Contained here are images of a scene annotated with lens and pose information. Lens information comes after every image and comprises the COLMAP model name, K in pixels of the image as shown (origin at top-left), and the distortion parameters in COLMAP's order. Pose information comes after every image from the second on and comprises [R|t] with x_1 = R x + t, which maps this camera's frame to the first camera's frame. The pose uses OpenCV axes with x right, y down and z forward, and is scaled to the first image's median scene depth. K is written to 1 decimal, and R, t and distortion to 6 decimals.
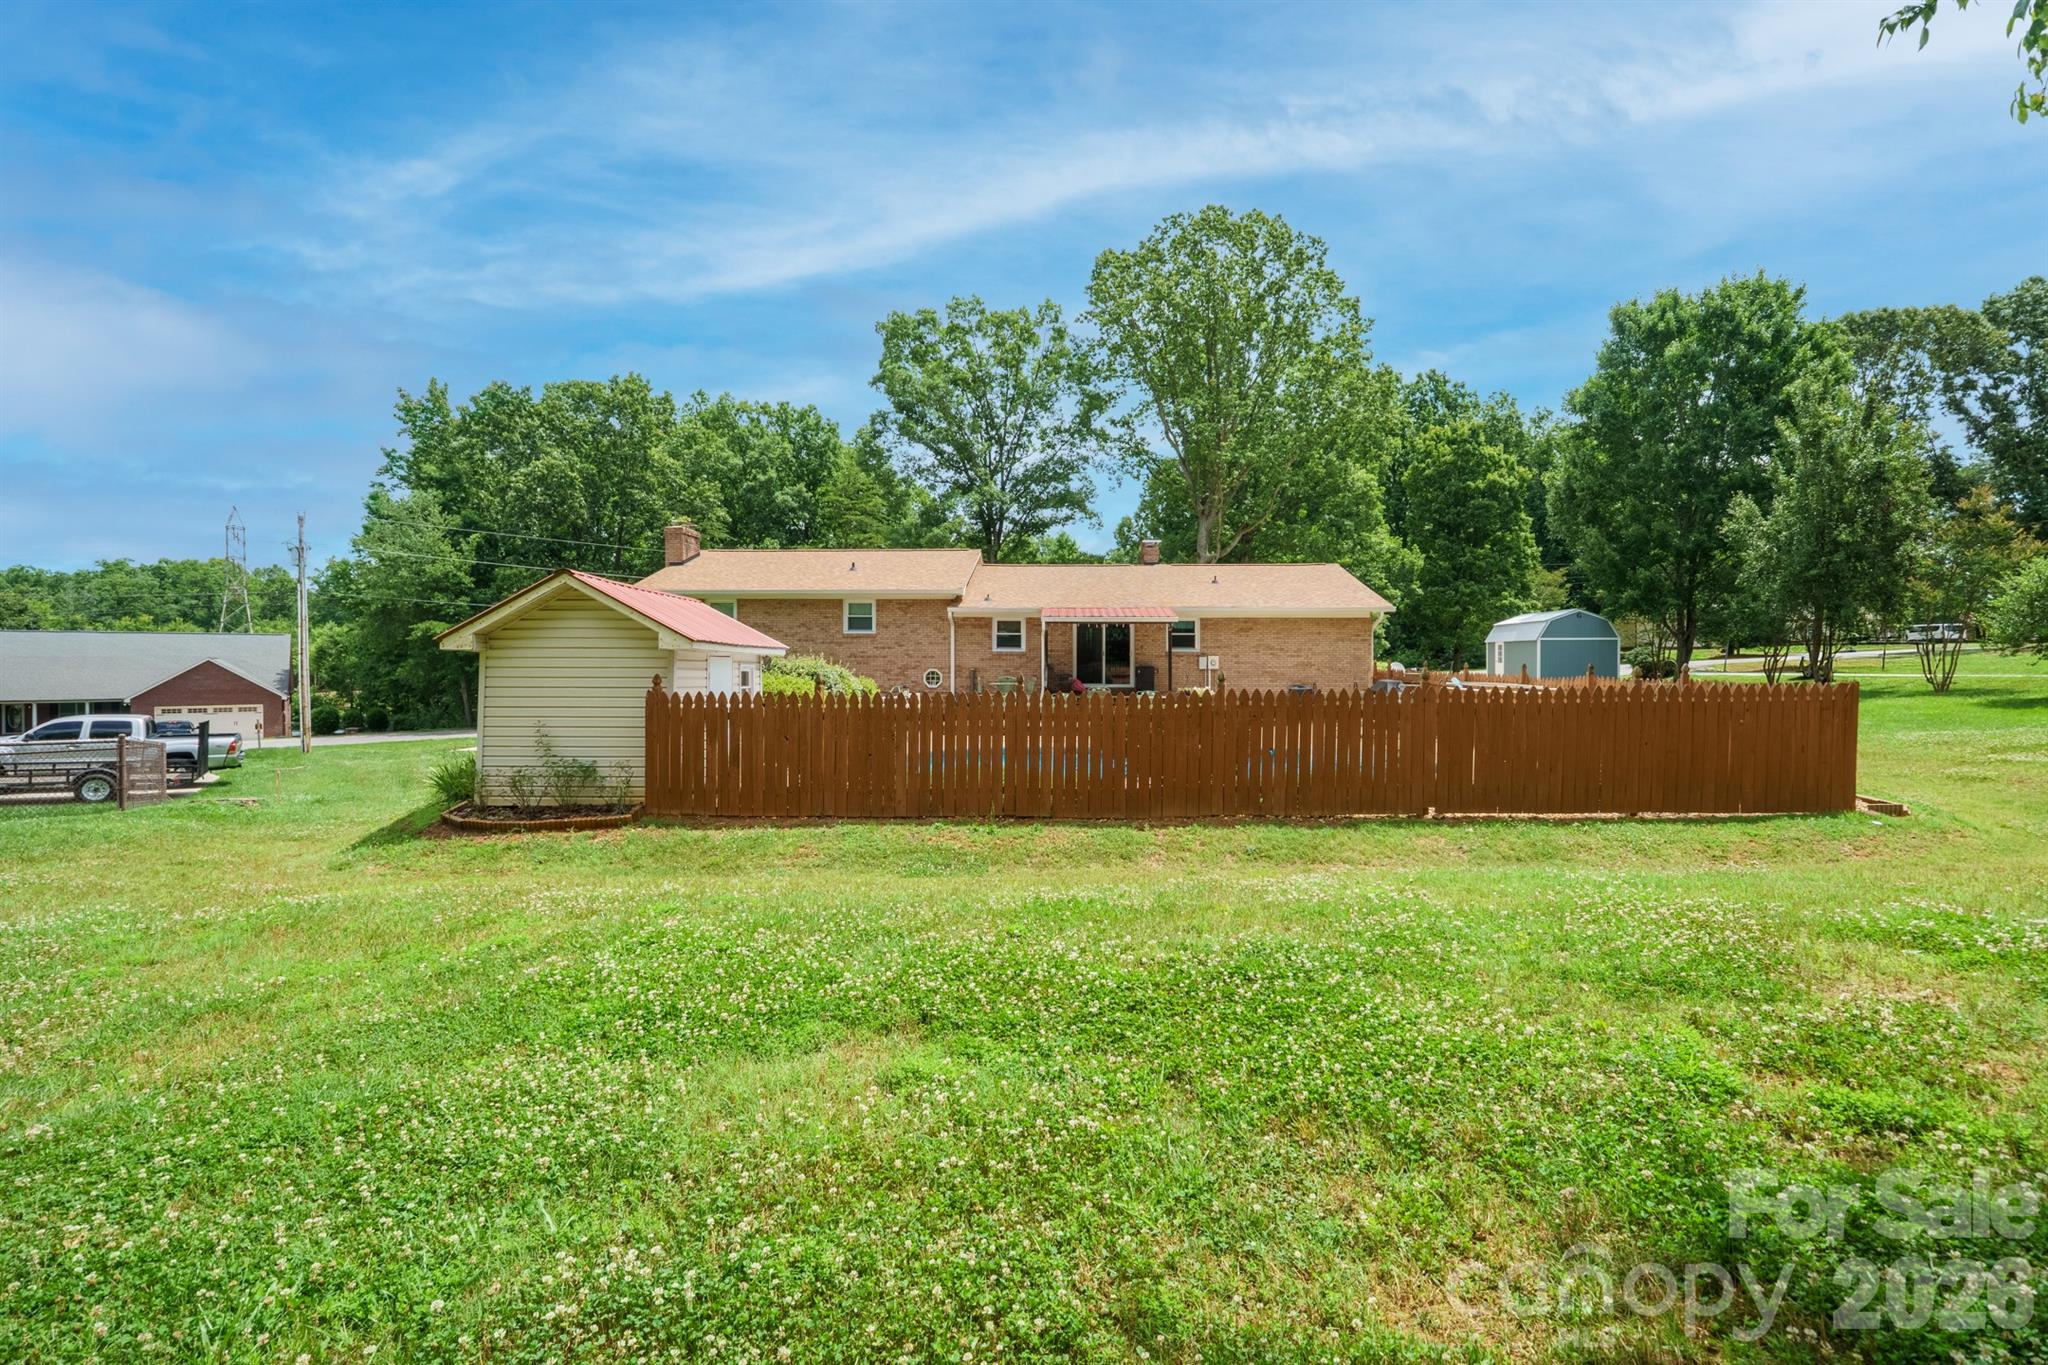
lens RADIAL K [[931.1, 0, 1021.2], [0, 931.1, 671.6], [0, 0, 1]] dist [-0.024664, -0.000904]
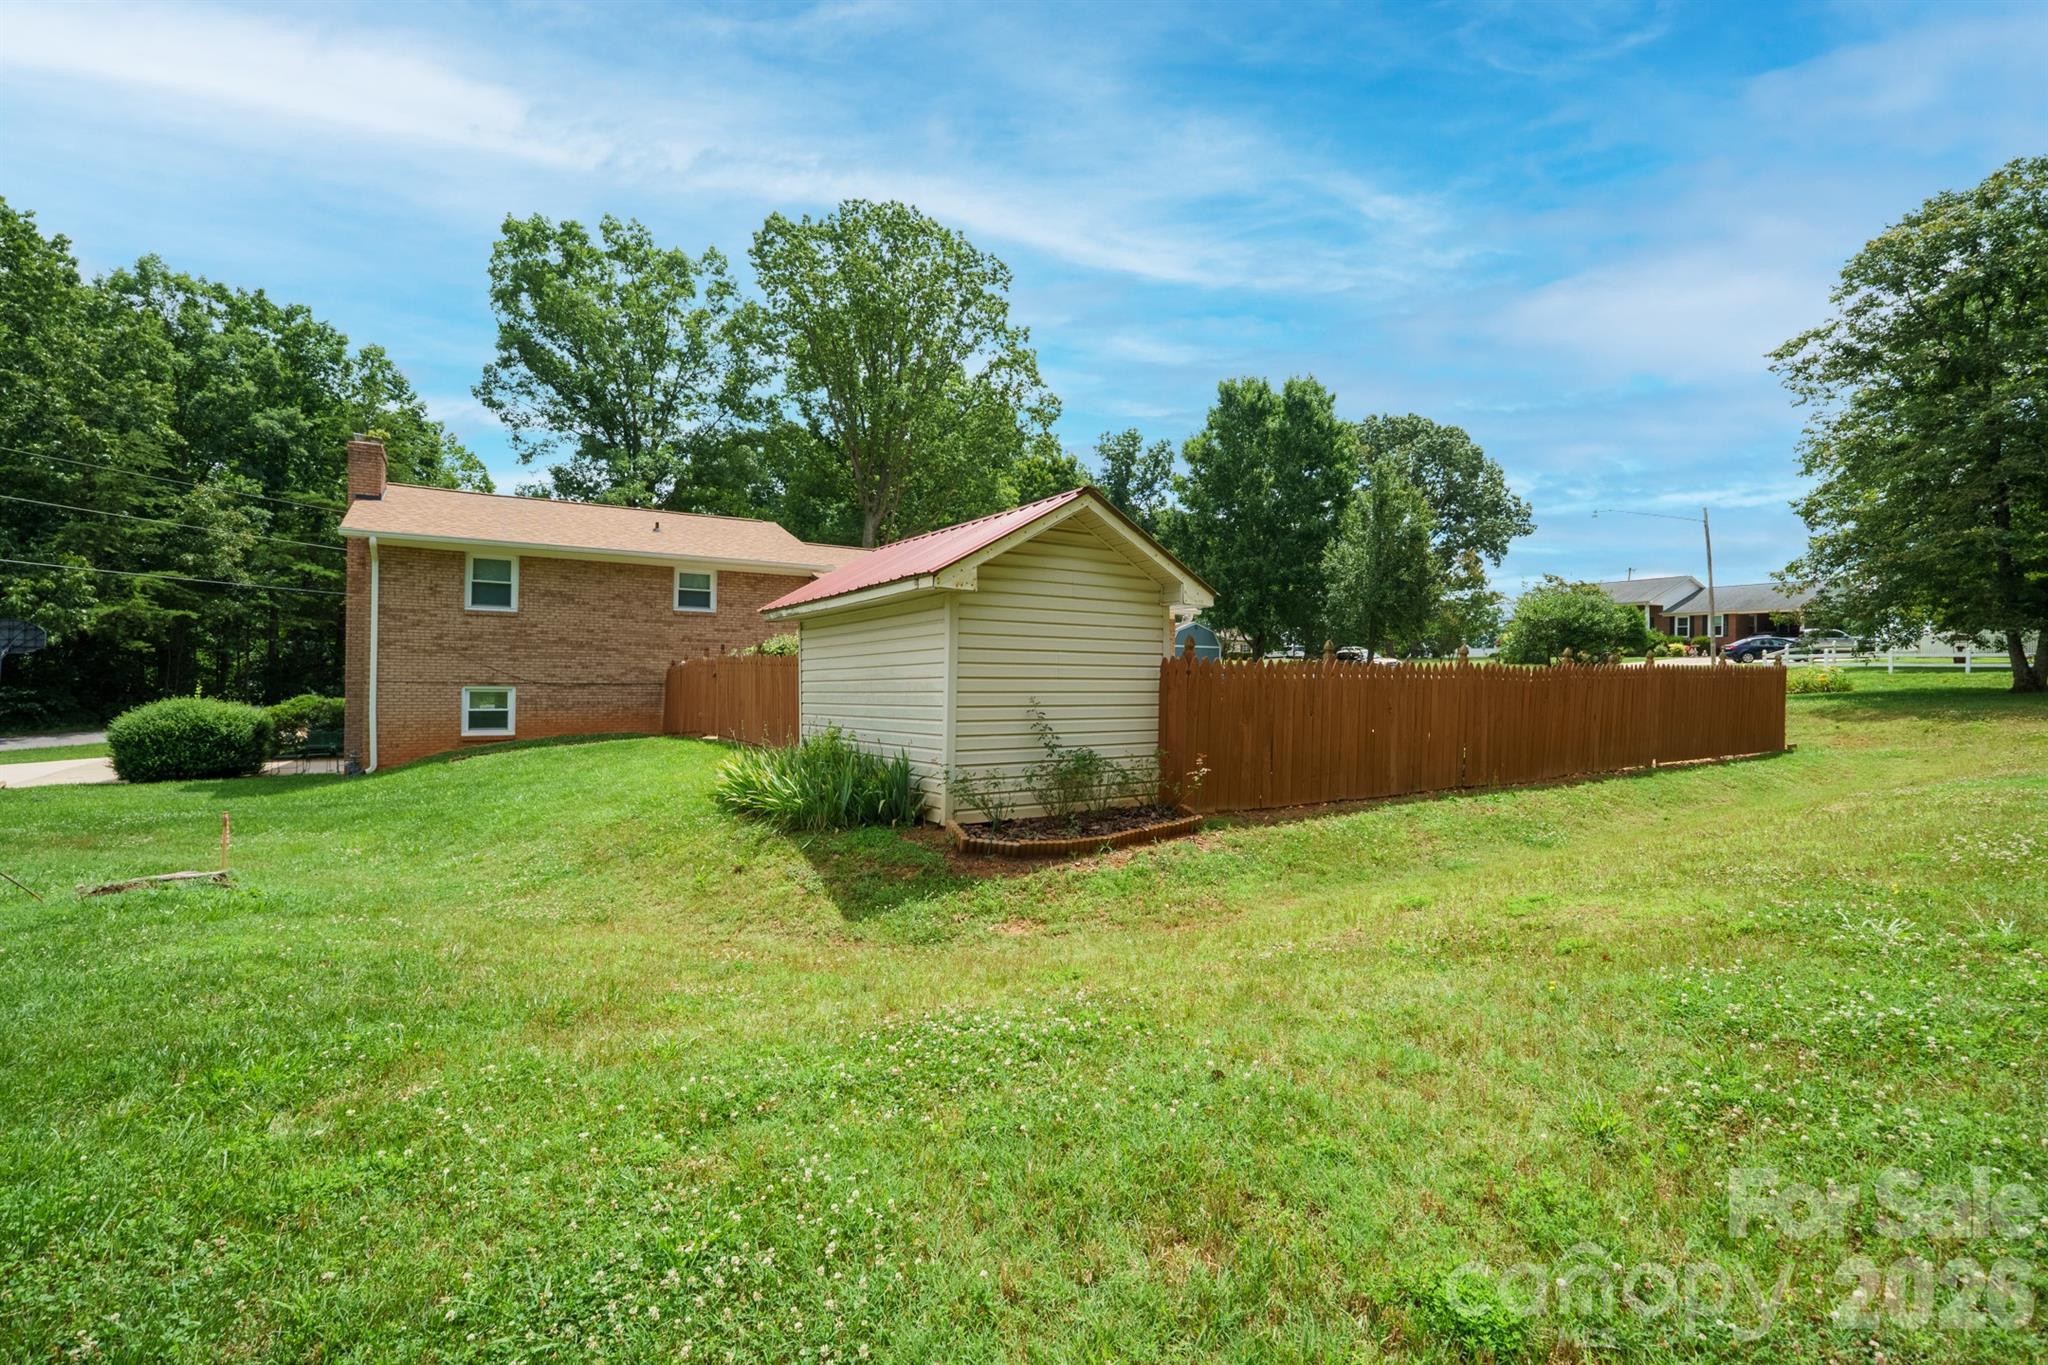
lens RADIAL K [[931.1, 0, 1023.8], [0, 931.1, 701.3], [0, 0, 1]] dist [-0.024664, -0.000904]
pose [[0.811230, -0.002478, 0.584722, -0.314960], [-0.009456, 0.999805, 0.017355, 0.014980], [-0.584651, -0.019608, 0.811048, 0.140805]]
